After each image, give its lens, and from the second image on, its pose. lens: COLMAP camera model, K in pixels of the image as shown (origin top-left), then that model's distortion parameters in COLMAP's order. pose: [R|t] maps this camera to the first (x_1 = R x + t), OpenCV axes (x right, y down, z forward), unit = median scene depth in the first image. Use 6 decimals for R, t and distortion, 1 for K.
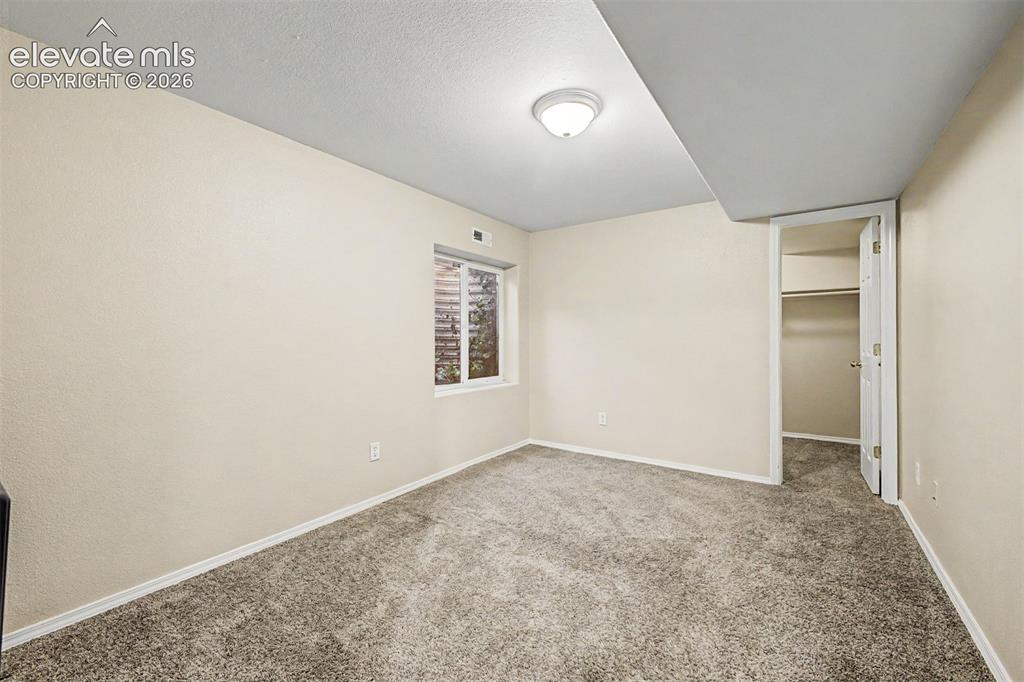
lens RADIAL K [[406.3, 0, 507.3], [0, 406.3, 339.6], [0, 0, 1]] dist [0.012617, -0.003317]
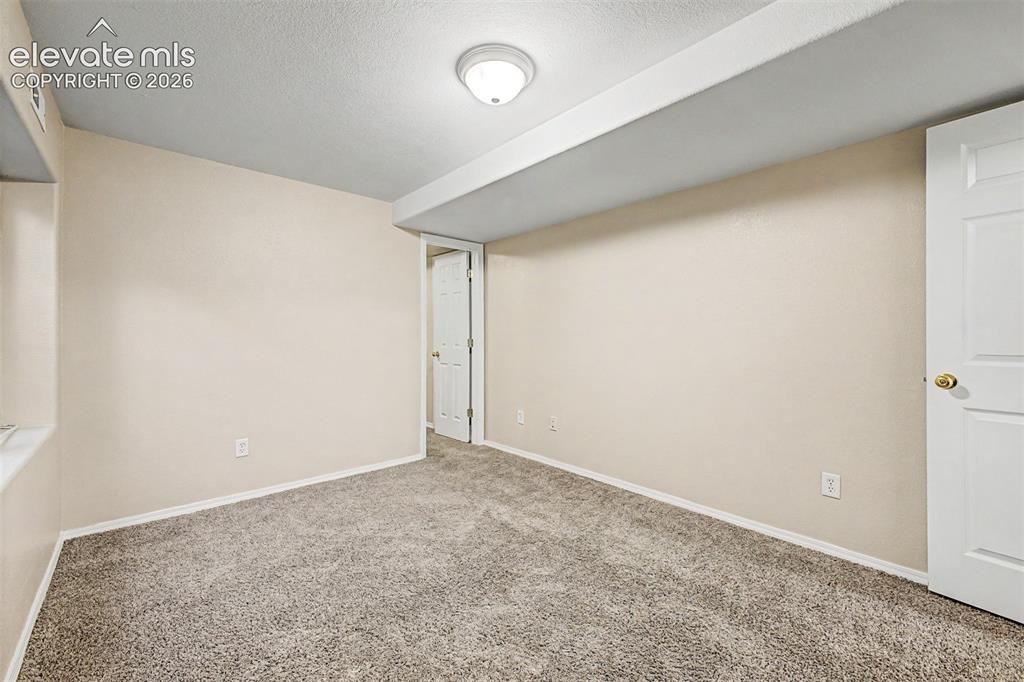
lens RADIAL K [[406.3, 0, 505.6], [0, 406.3, 338.6], [0, 0, 1]] dist [0.012617, -0.003317]
pose [[0.239675, -0.003051, 0.970848, -0.456281], [-0.002161, 0.999991, 0.003677, 0.002030], [-0.970851, -0.002979, 0.239666, 0.510265]]
